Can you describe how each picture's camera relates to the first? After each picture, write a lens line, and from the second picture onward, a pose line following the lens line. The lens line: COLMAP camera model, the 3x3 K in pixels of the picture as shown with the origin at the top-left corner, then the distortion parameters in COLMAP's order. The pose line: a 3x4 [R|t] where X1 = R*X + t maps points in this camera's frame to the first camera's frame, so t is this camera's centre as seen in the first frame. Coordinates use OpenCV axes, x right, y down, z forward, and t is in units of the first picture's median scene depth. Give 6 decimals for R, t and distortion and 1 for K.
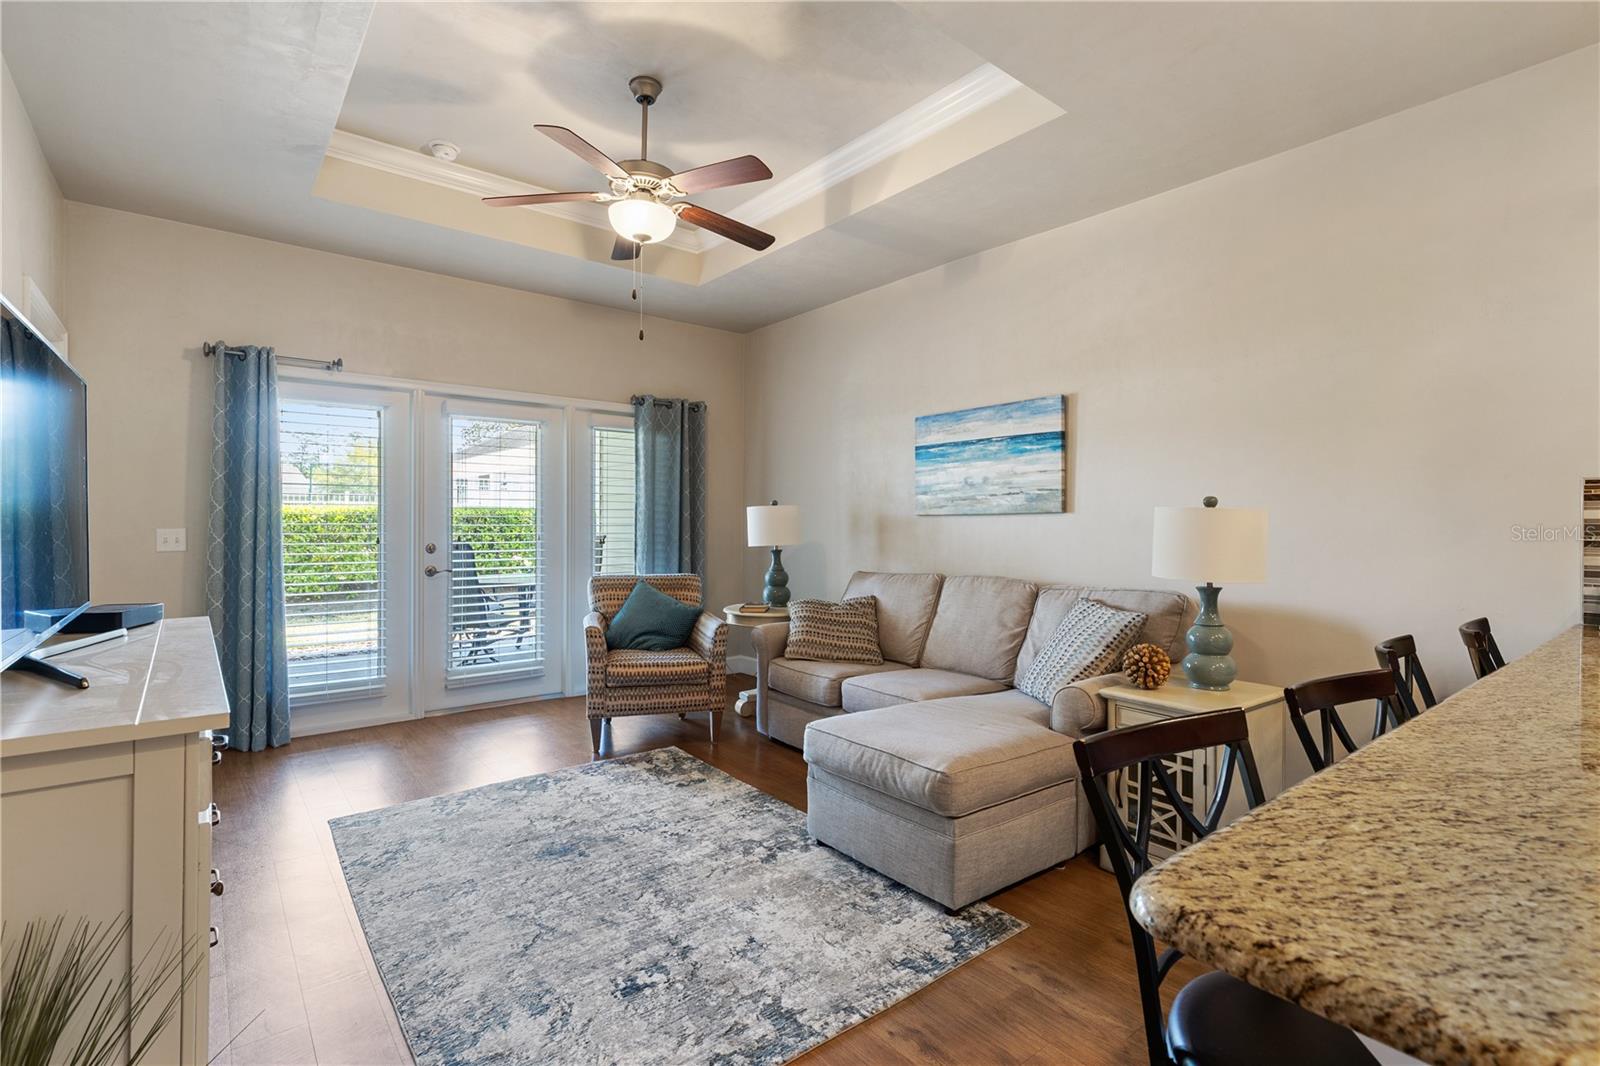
lens RADIAL K [[746.4, 0, 797.6], [0, 746.4, 525.4], [0, 0, 1]] dist [0.006307, 0.000104]
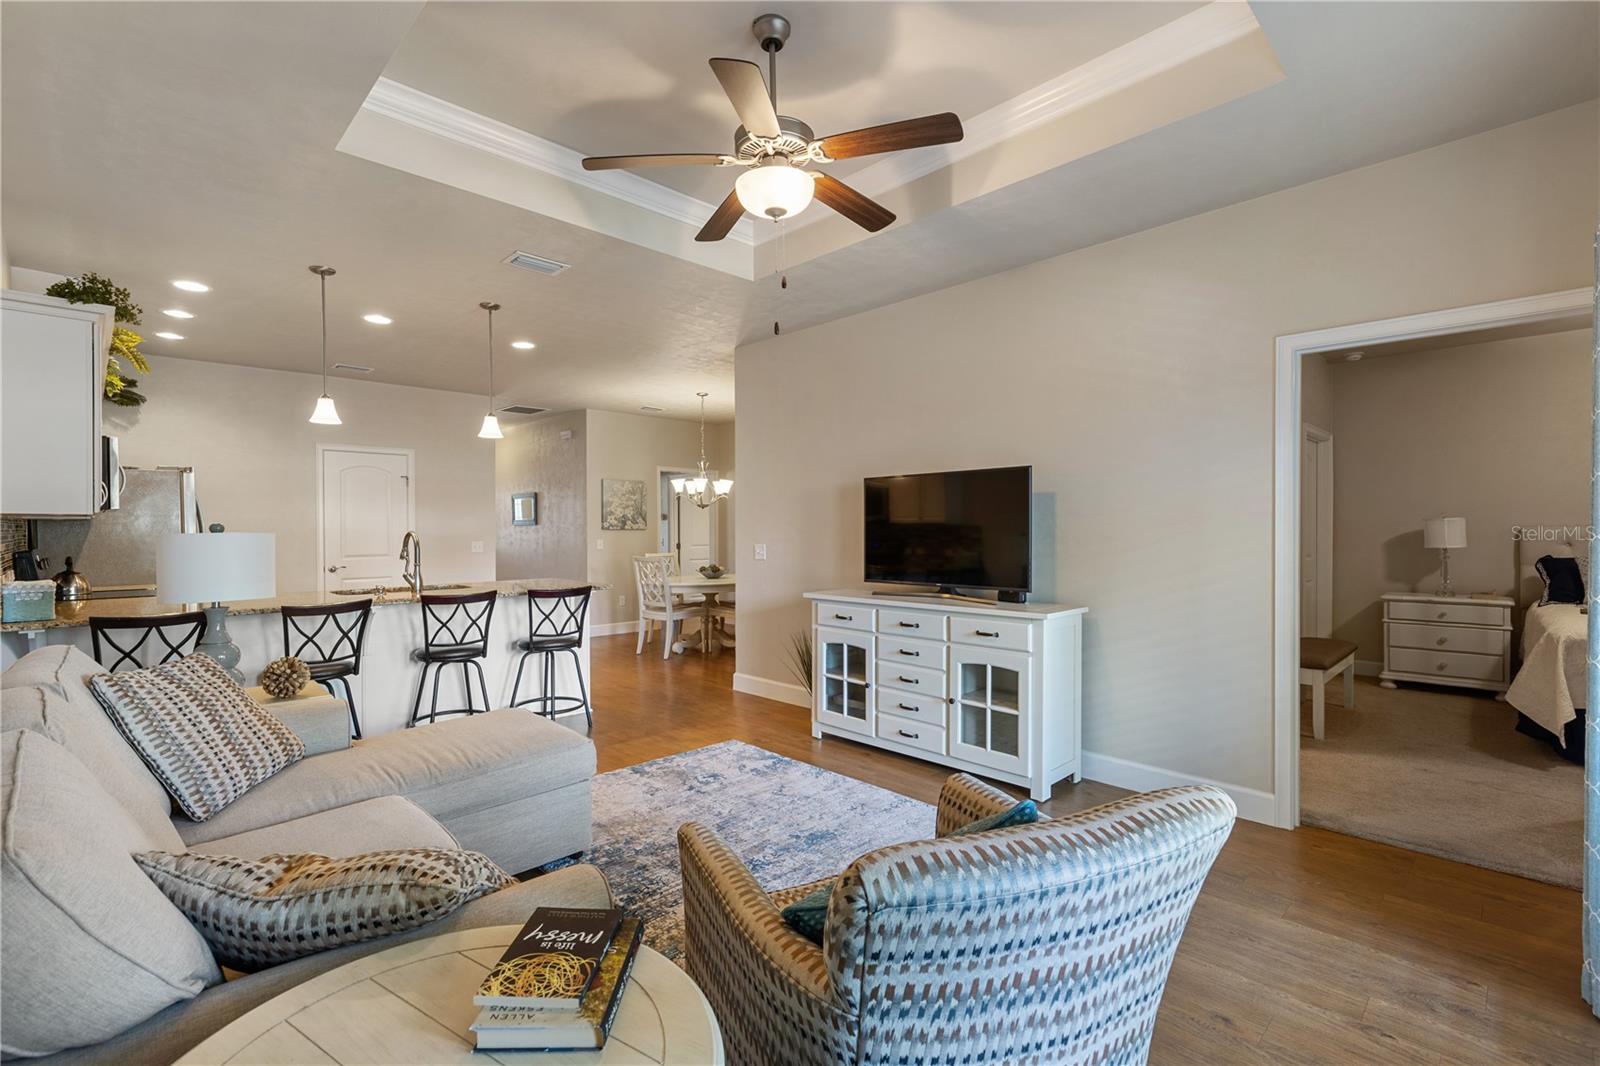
lens RADIAL K [[712.4, 0, 796.3], [0, 712.4, 534.0], [0, 0, 1]] dist [0.001827, -0.000196]
pose [[-0.994991, -0.004363, -0.099874, -0.120870], [-0.005846, 0.999877, 0.014567, -0.030933], [0.099798, 0.015078, -0.994893, 1.429465]]
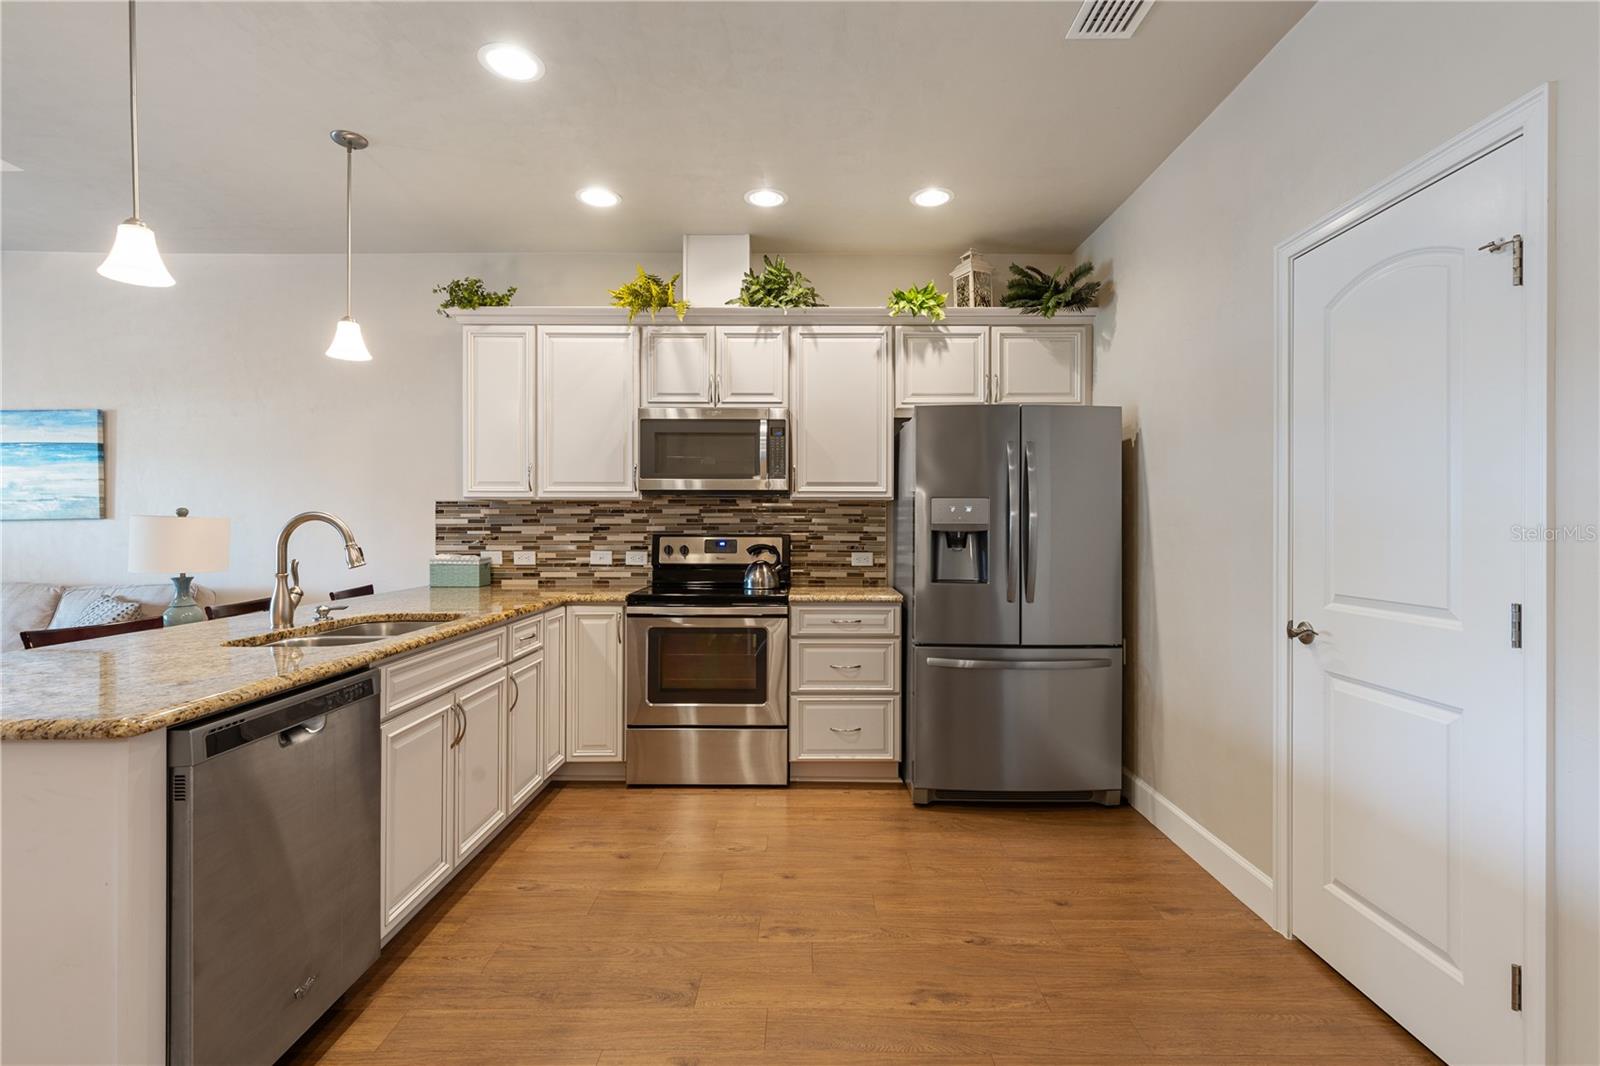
lens RADIAL K [[729.7, 0, 809.6], [0, 729.7, 527.0], [0, 0, 1]] dist [0.005962, -0.000269]
pose [[0.621184, -0.008756, 0.783616, 0.153576], [0.008159, 0.999956, 0.004705, -0.001790], [-0.783622, 0.003471, 0.621228, -0.442128]]
